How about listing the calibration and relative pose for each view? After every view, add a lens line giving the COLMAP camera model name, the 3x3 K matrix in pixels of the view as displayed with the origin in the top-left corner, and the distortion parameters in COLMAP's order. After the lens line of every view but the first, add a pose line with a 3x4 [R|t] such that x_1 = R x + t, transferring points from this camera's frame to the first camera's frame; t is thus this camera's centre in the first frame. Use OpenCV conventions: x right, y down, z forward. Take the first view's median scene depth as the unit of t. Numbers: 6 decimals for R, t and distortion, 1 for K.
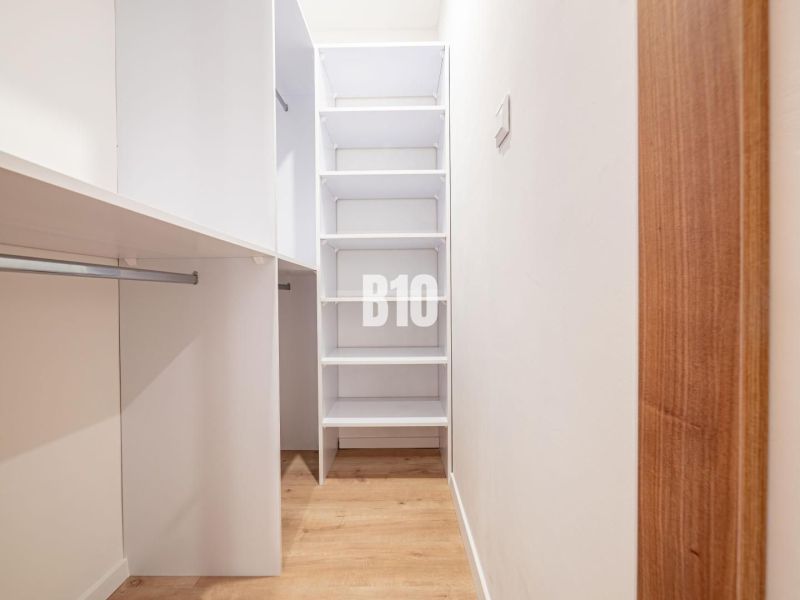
lens RADIAL K [[336.9, 0, 399.2], [0, 336.9, 301.9], [0, 0, 1]] dist [-0.001751, -0.000399]
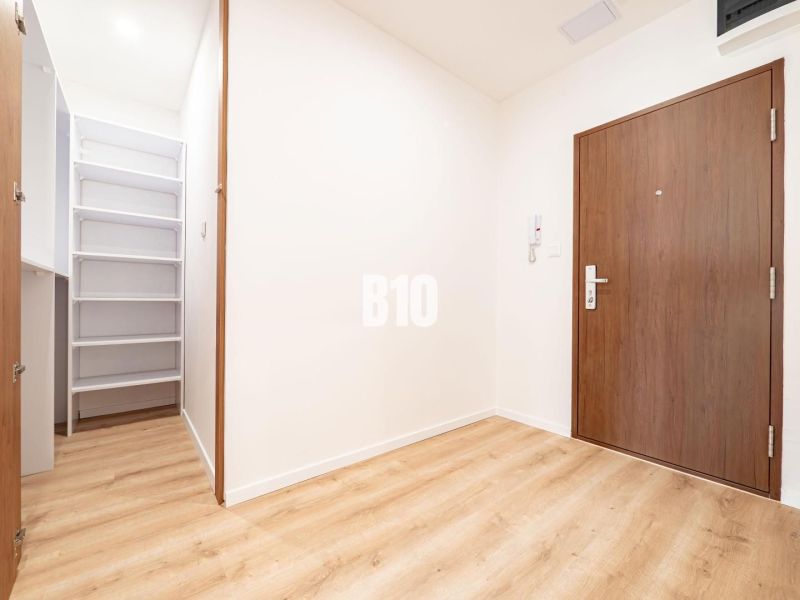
lens RADIAL K [[336.9, 0, 399.2], [0, 336.9, 301.9], [0, 0, 1]] dist [-0.001751, -0.000399]
pose [[0.775052, 0.014610, 0.631728, -0.064624], [-0.008756, 0.999885, -0.012382, 0.009808], [-0.631836, 0.004065, 0.775091, -0.850023]]
